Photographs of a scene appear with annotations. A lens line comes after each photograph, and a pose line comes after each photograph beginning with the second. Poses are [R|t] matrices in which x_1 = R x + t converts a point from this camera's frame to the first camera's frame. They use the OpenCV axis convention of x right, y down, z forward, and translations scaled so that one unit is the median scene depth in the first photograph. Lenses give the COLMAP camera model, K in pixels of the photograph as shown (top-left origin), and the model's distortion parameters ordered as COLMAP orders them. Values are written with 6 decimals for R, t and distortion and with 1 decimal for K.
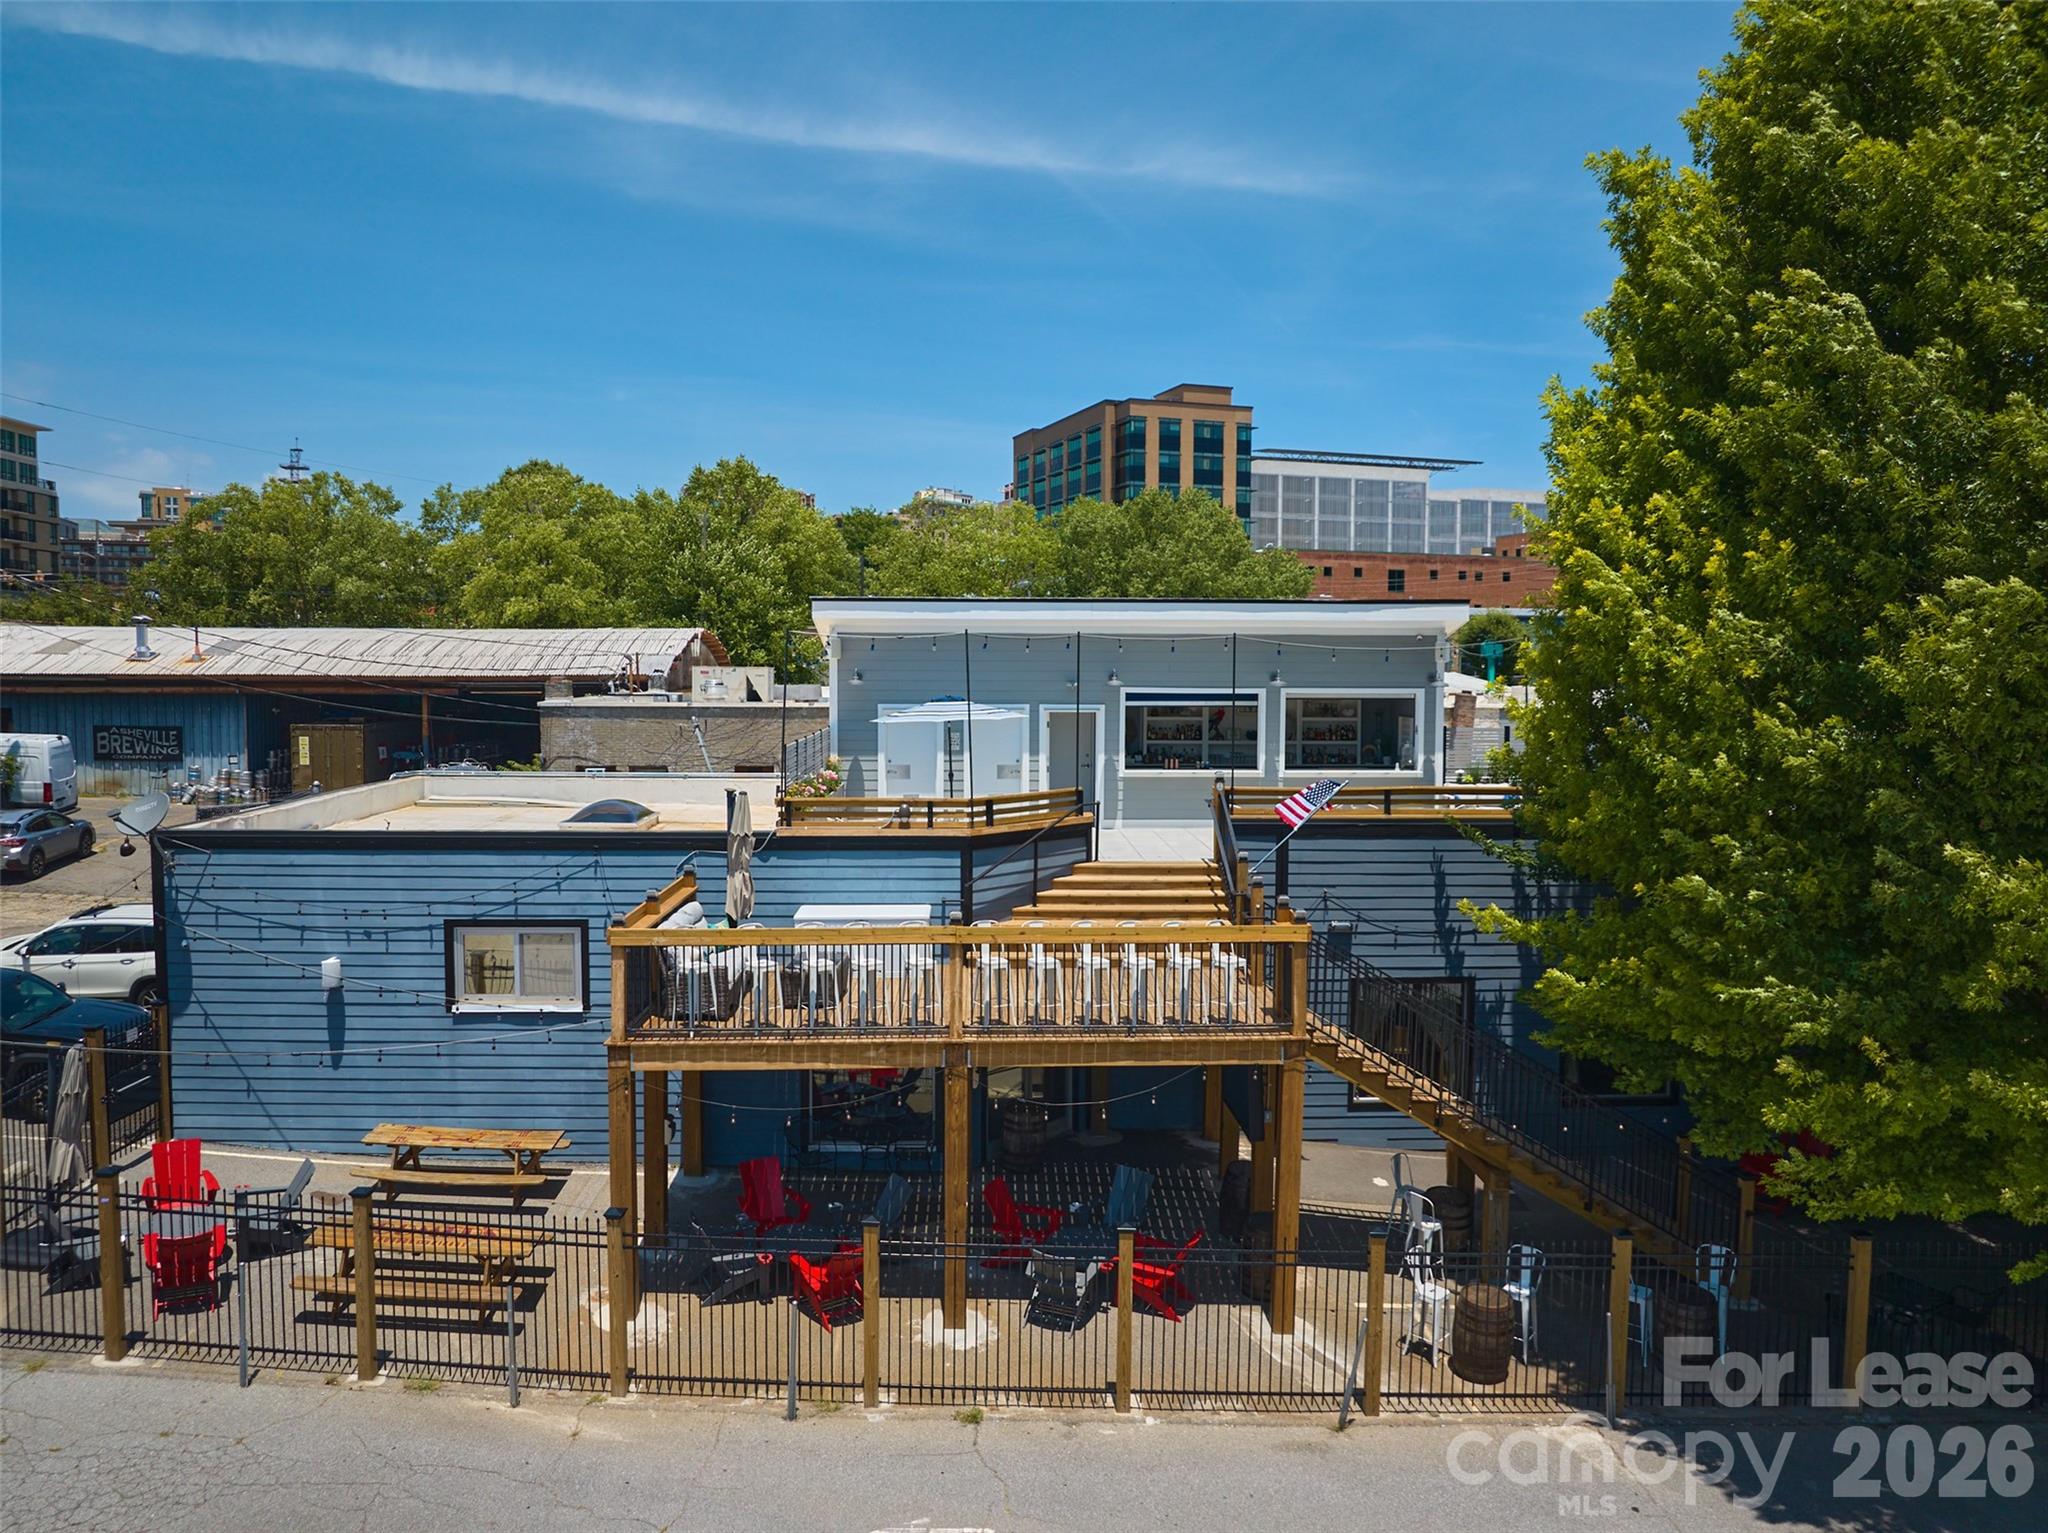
lens RADIAL K [[1457.7, 0, 1015.0], [0, 1457.7, 768.9], [0, 0, 1]] dist [-0.034570, -0.002660]
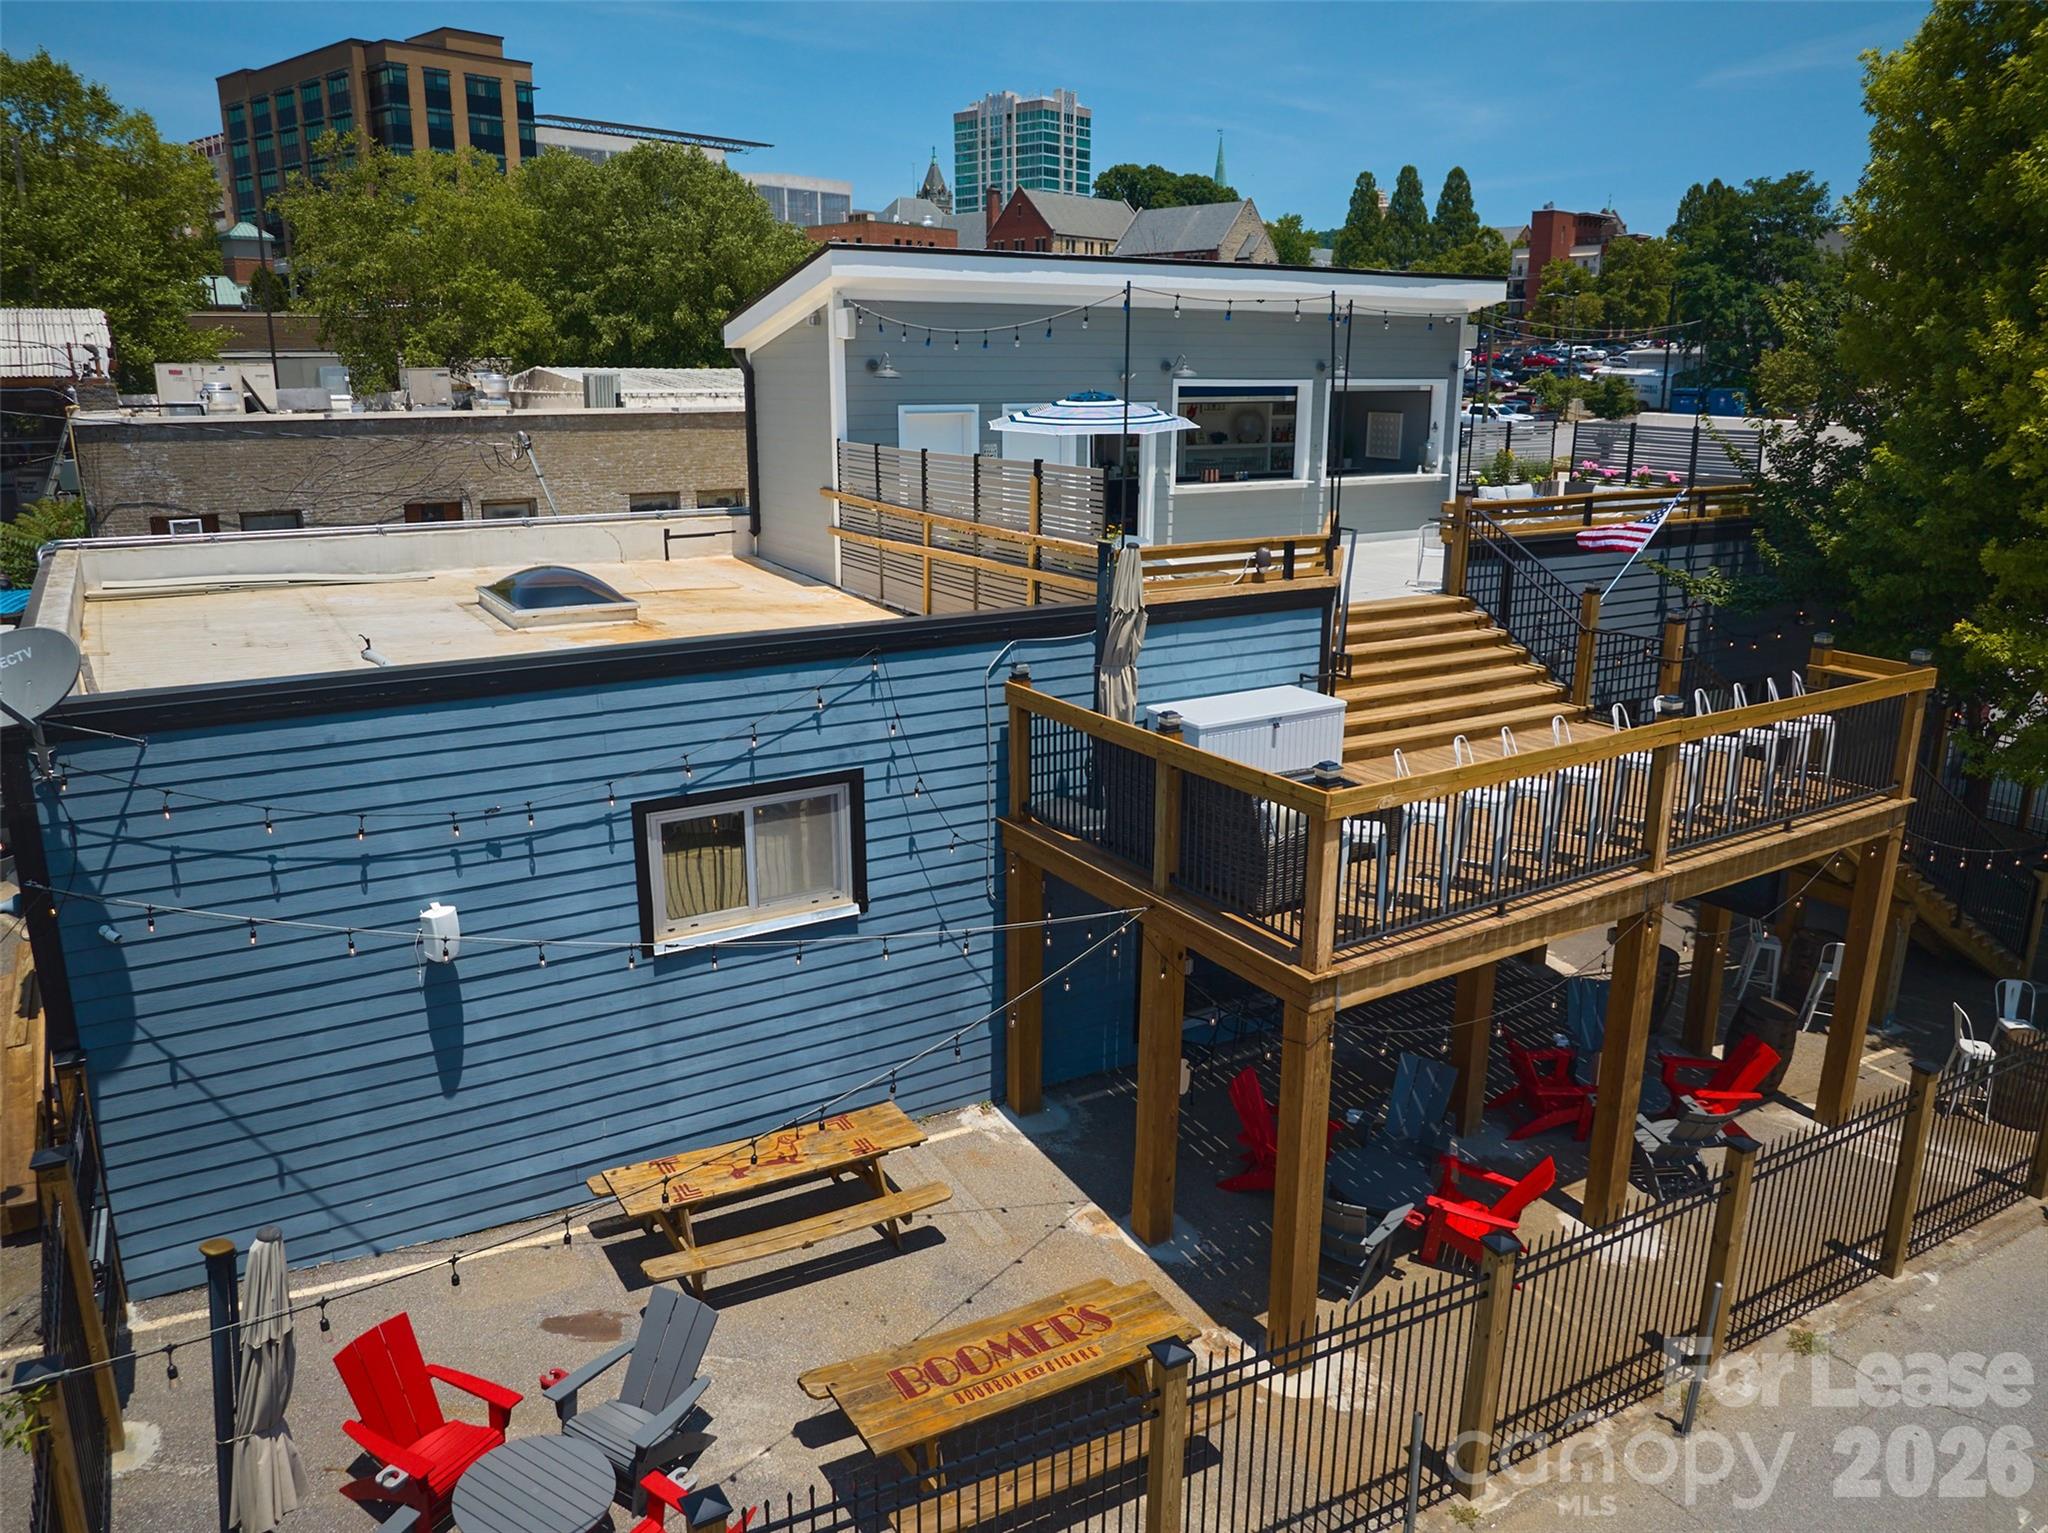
lens RADIAL K [[1457.7, 0, 1017.2], [0, 1457.7, 764.9], [0, 0, 1]] dist [-0.034570, -0.002660]
pose [[0.868175, -0.132961, 0.478115, -0.444990], [0.036604, 0.977972, 0.205503, -0.018210], [-0.494907, -0.160911, 0.853917, 0.370505]]
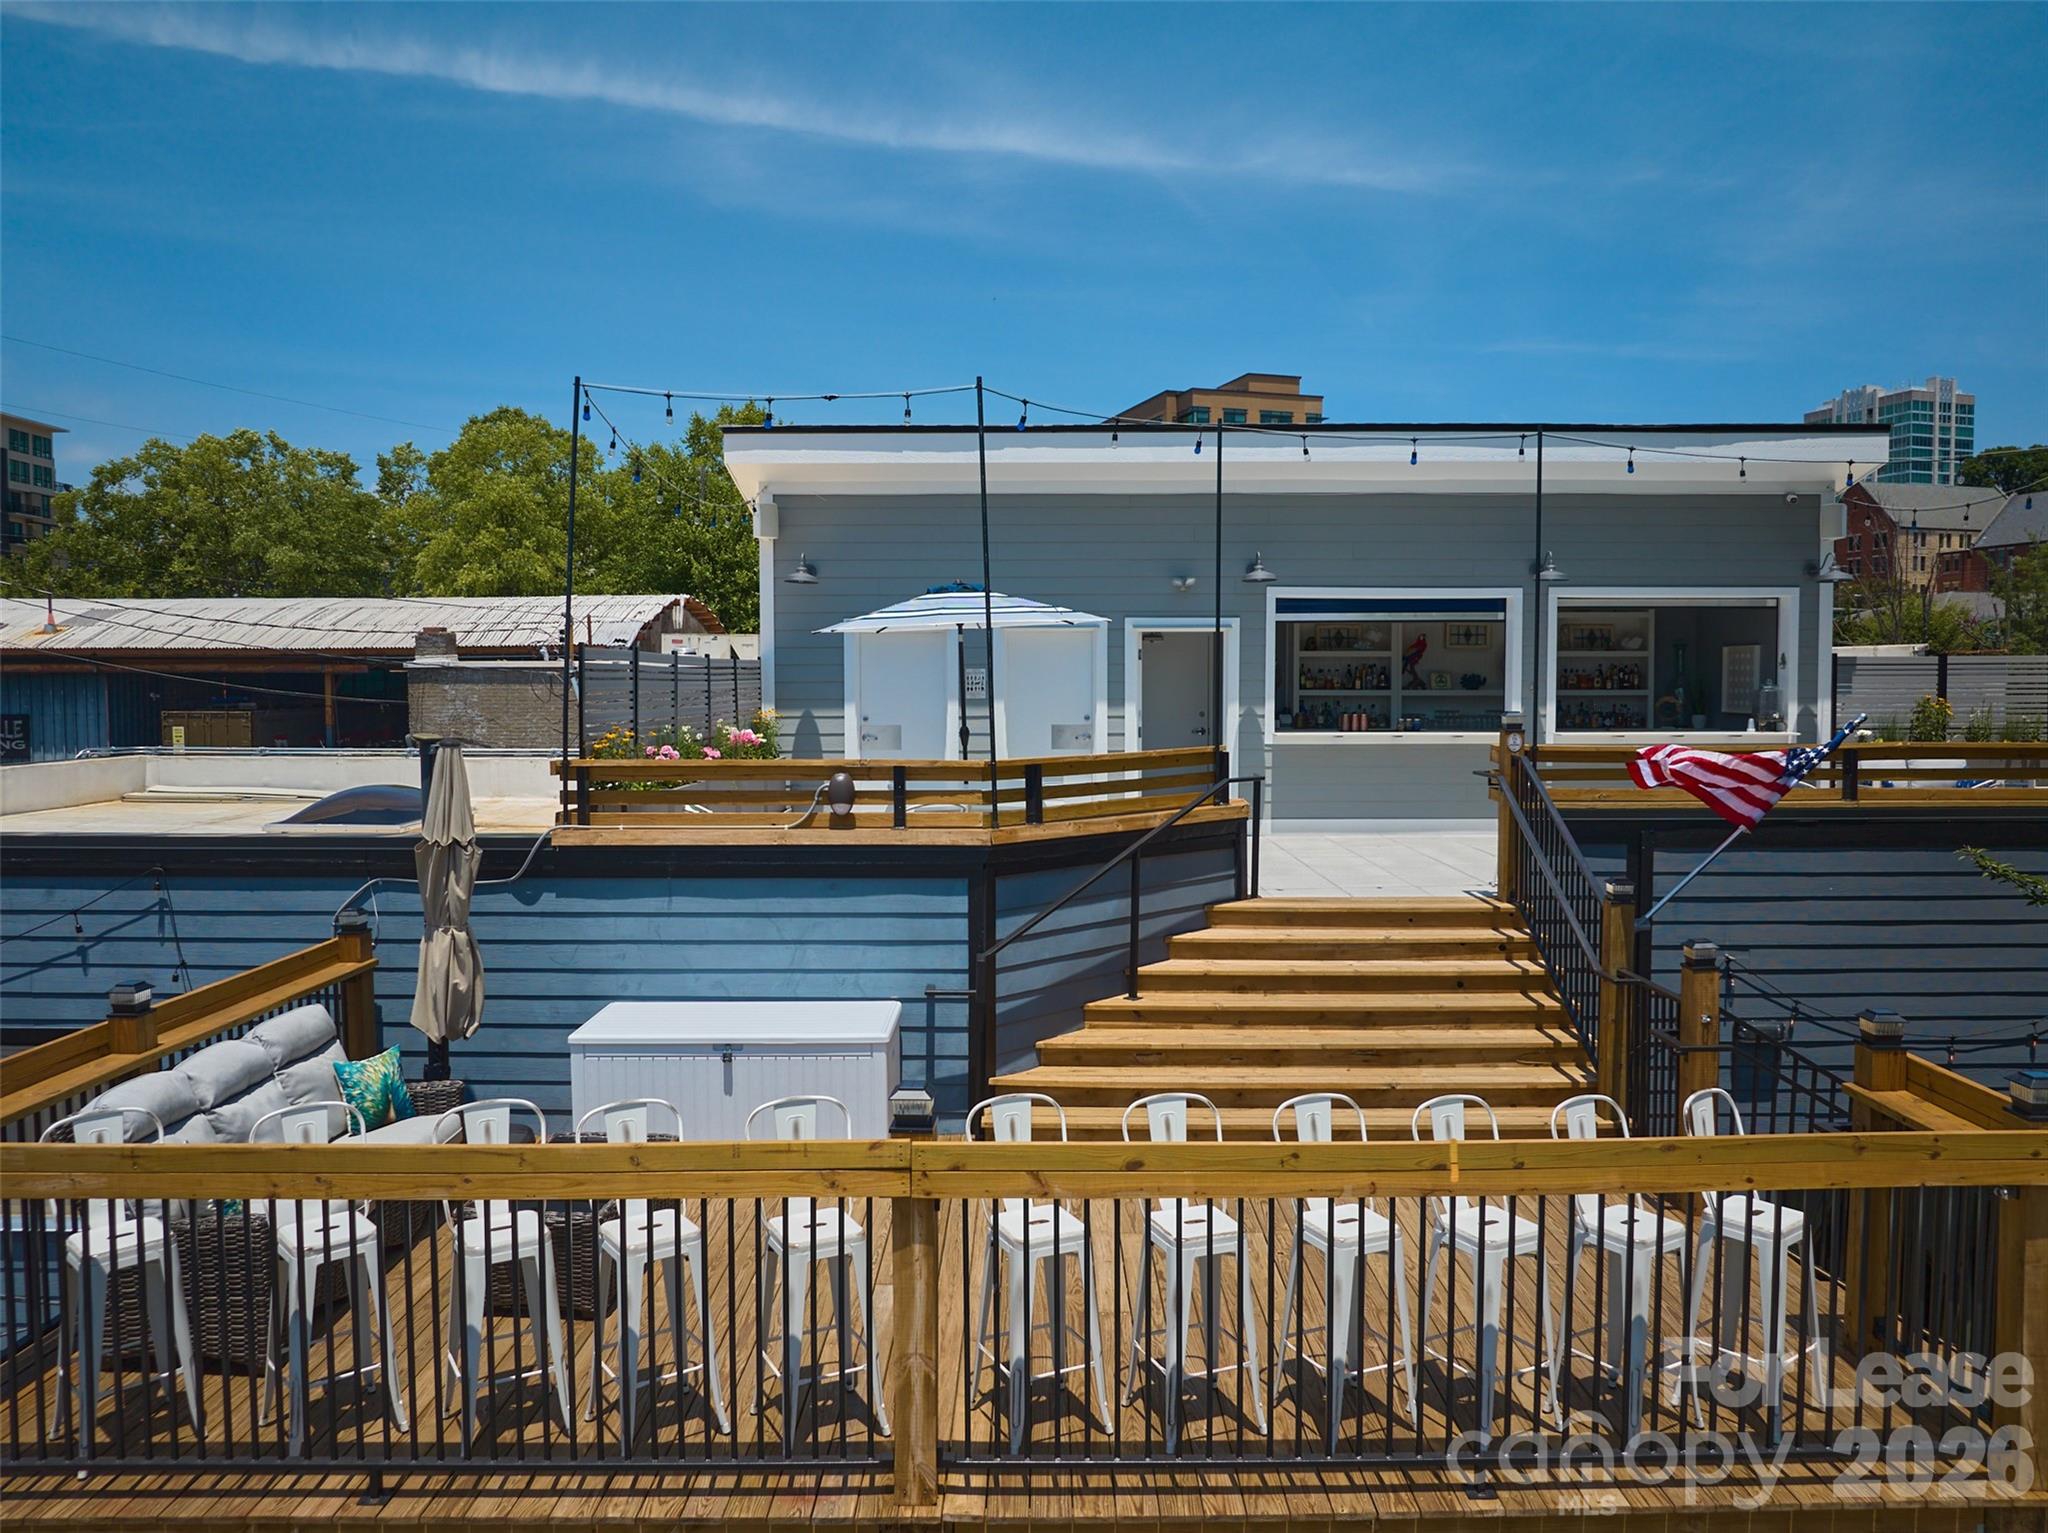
lens RADIAL K [[1457.7, 0, 1020.9], [0, 1457.7, 761.8], [0, 0, 1]] dist [-0.034570, -0.002660]
pose [[0.999409, -0.003461, -0.034201, -0.005205], [0.002896, 0.999858, -0.016574, 0.023743], [0.034253, 0.016465, 0.999278, 0.469634]]
